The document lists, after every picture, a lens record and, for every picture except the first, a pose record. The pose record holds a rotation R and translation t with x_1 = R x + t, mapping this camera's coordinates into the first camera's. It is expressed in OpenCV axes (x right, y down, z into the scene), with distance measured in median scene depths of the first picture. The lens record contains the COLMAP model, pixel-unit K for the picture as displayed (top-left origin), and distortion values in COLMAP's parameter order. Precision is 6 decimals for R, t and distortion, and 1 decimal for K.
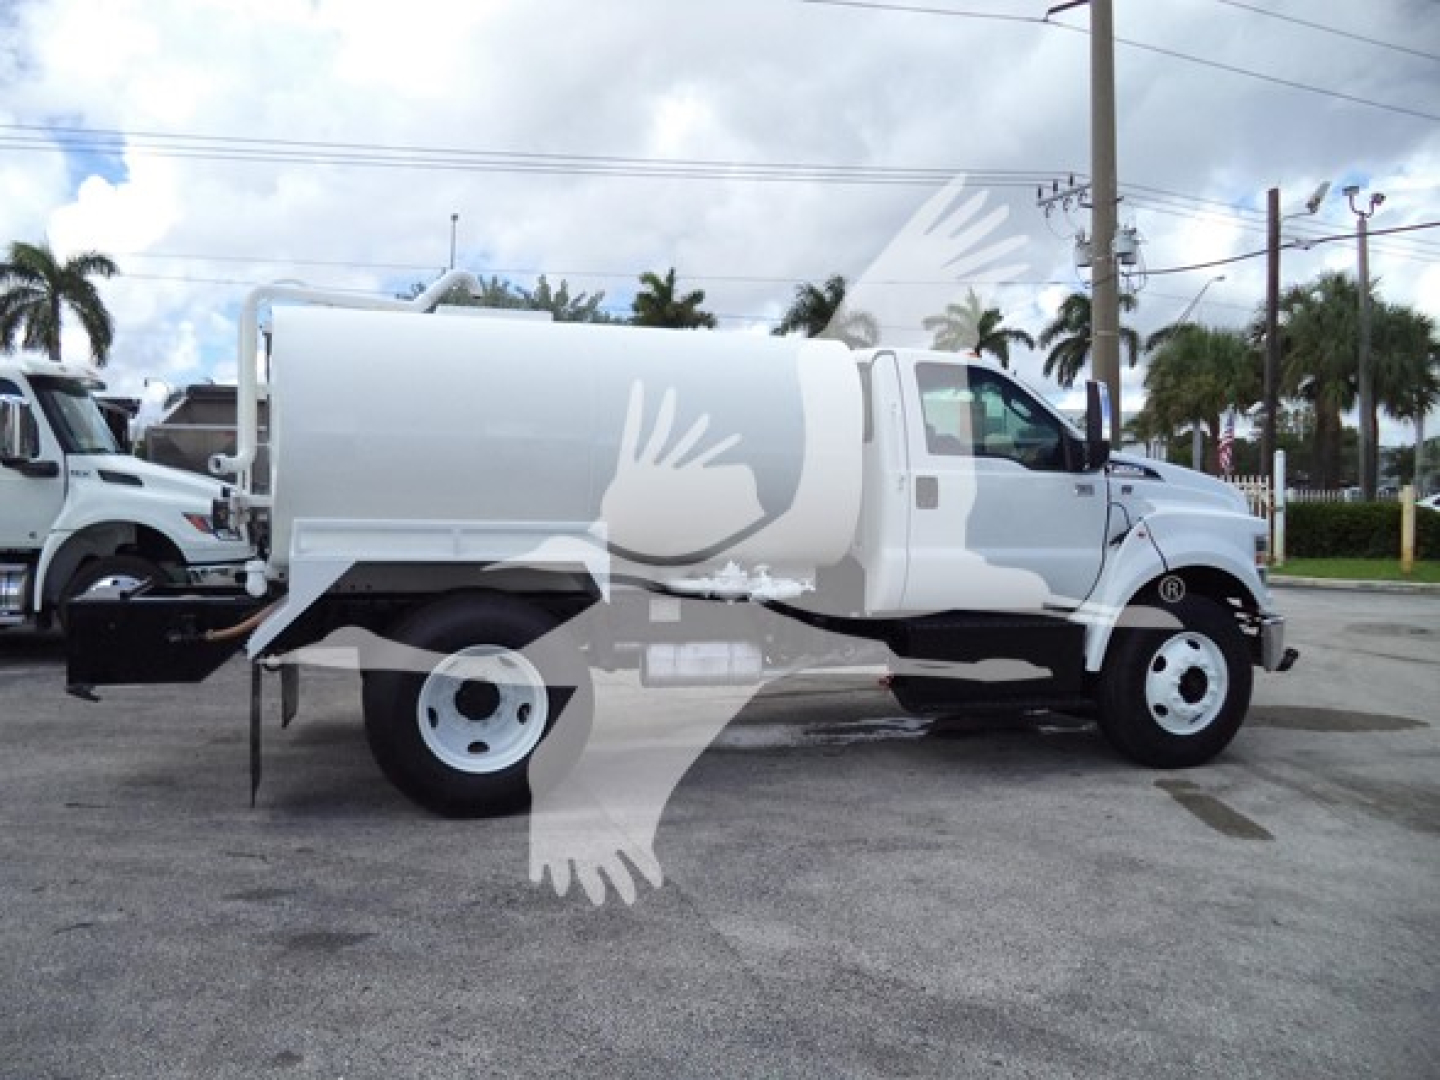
lens RADIAL K [[1185.0, 0, 720.0], [0, 1185.0, 540.0], [0, 0, 1]] dist [0.001861, -0.042271]
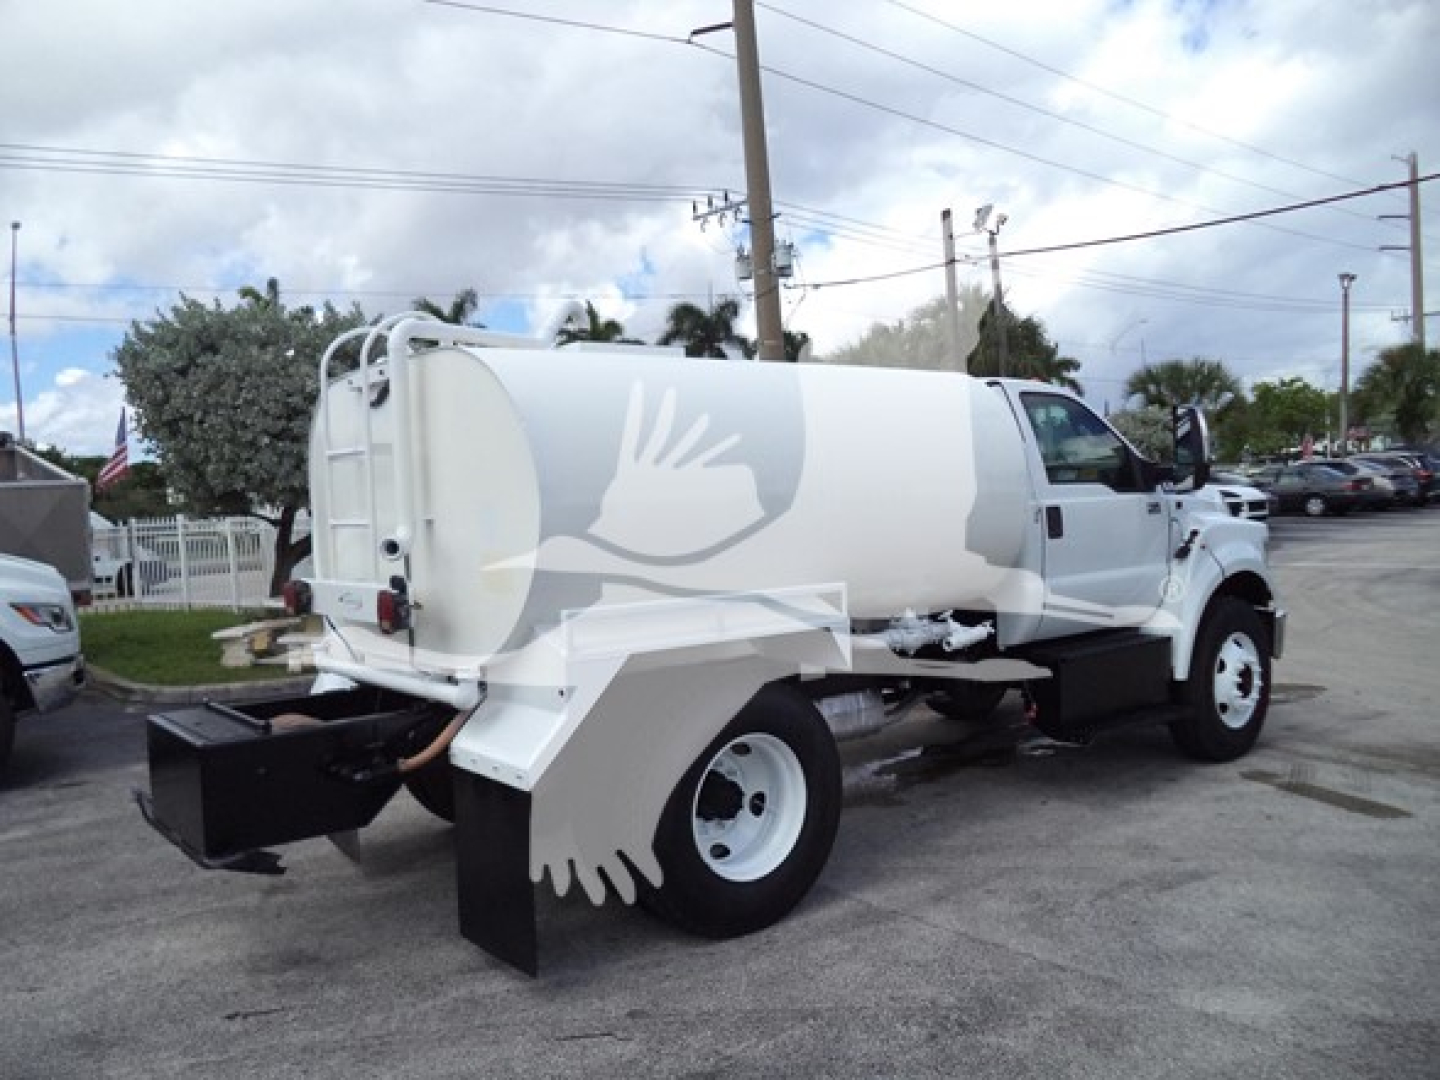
lens RADIAL K [[1182.4, 0, 720.0], [0, 1182.4, 540.0], [0, 0, 1]] dist [-0.014589, -0.011545]
pose [[0.937003, -0.075436, 0.341079, -0.407770], [0.077550, 0.996961, 0.007453, -0.051200], [-0.340604, 0.019468, 0.940005, 0.148363]]
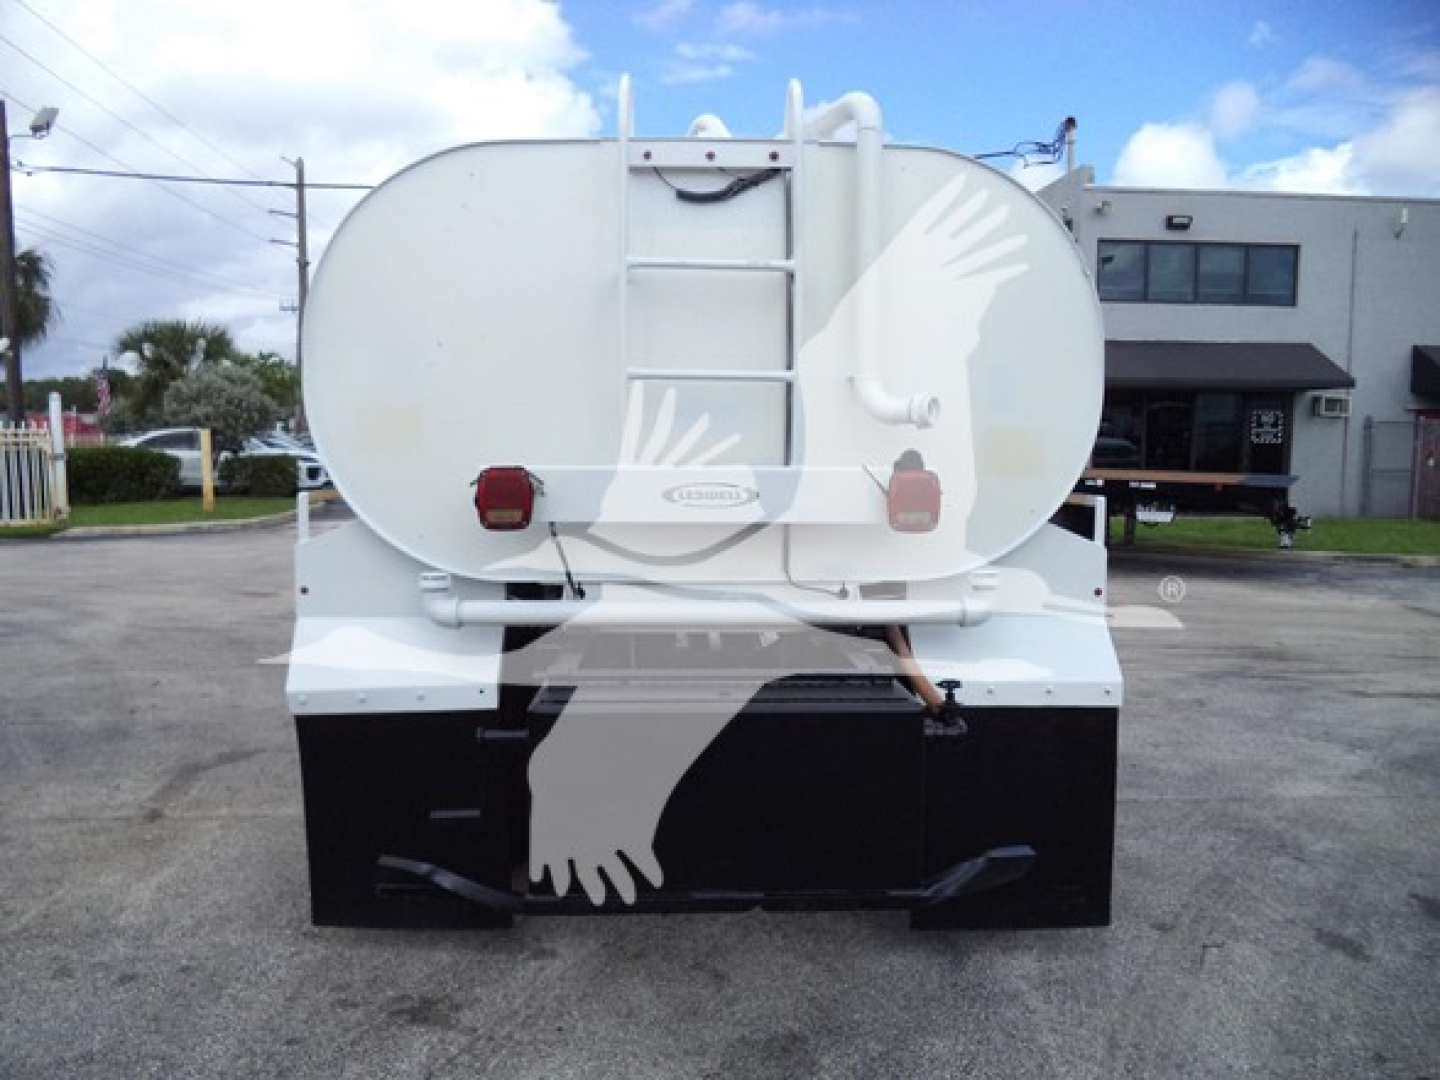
lens RADIAL K [[1177.7, 0, 720.0], [0, 1177.7, 540.0], [0, 0, 1]] dist [-0.035634, 0.006606]
pose [[0.268265, -0.095050, 0.958645, -0.832674], [0.045389, 0.995262, 0.085979, -0.048804], [-0.962275, 0.020447, 0.271308, 0.785479]]
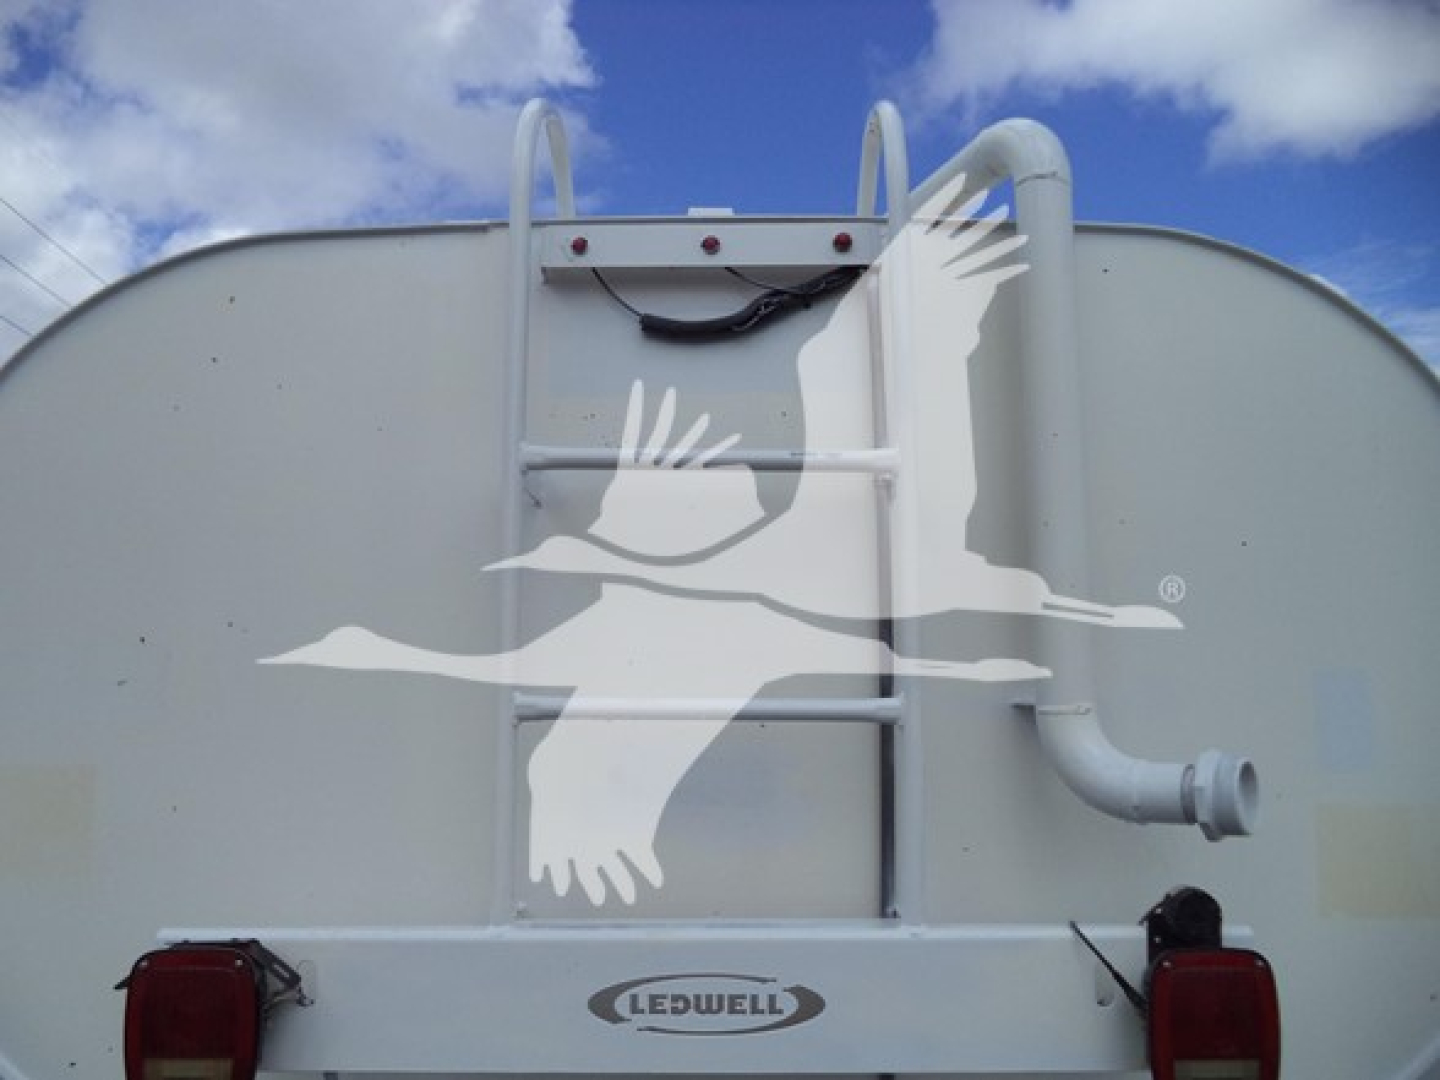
lens RADIAL K [[1146.4, 0, 720.0], [0, 1146.4, 540.0], [0, 0, 1]] dist [0.002781, -0.045704]
pose [[0.319249, 0.101254, 0.942246, -0.563057], [0.051383, 0.990964, -0.123899, -0.078749], [-0.946277, 0.087970, 0.311161, 0.849475]]
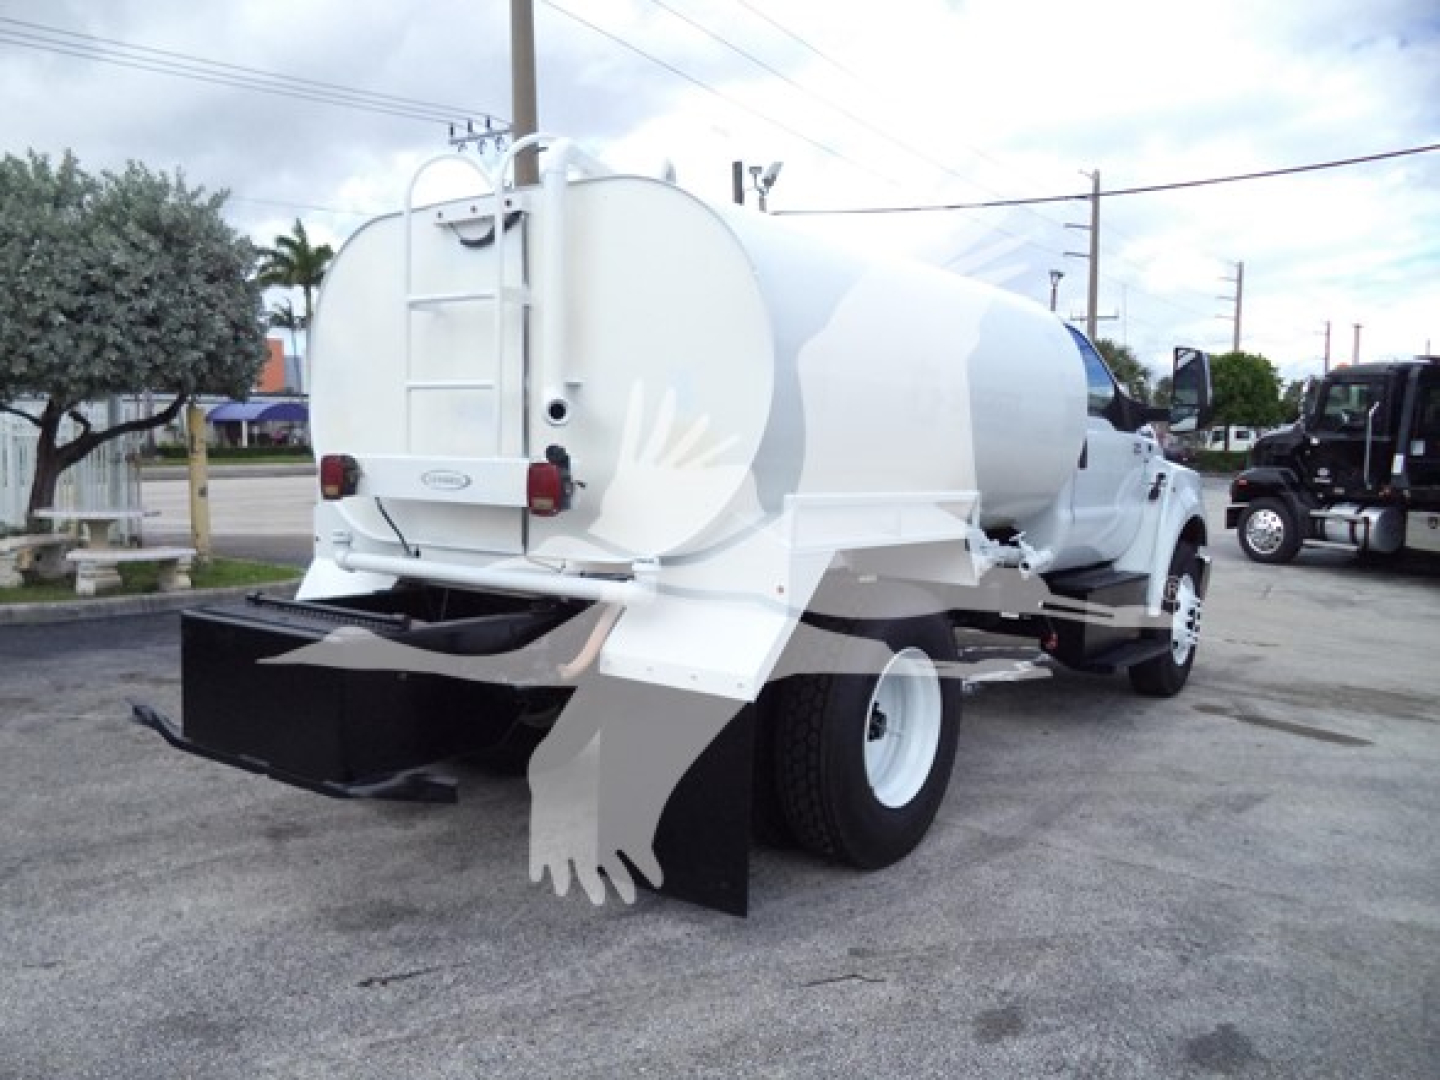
lens RADIAL K [[1177.2, 0, 720.0], [0, 1177.2, 540.0], [0, 0, 1]] dist [0.001804, -0.040371]
pose [[0.817040, -0.048458, 0.574542, -0.609457], [0.020523, 0.998275, 0.055010, -0.025305], [-0.576216, -0.033154, 0.816625, 0.342724]]
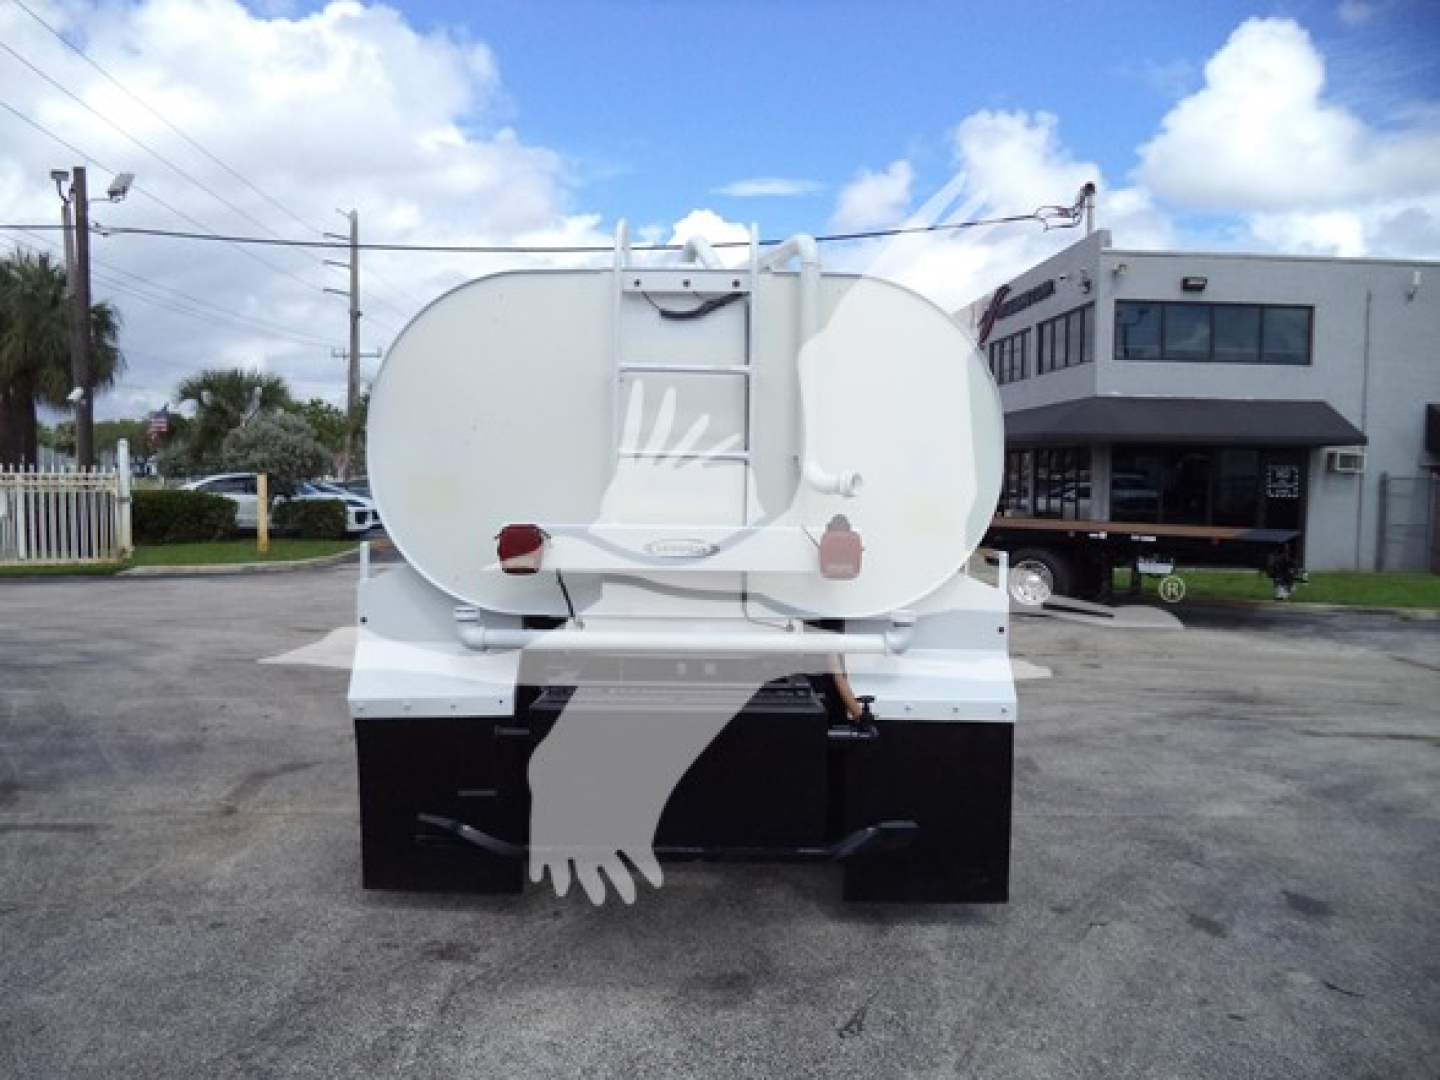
lens RADIAL K [[1179.0, 0, 720.0], [0, 1179.0, 540.0], [0, 0, 1]] dist [-0.027928, -0.013547]
pose [[0.302682, -0.054155, 0.951552, -0.948327], [0.036103, 0.998319, 0.045333, -0.057246], [-0.952408, 0.020632, 0.304128, 0.714078]]
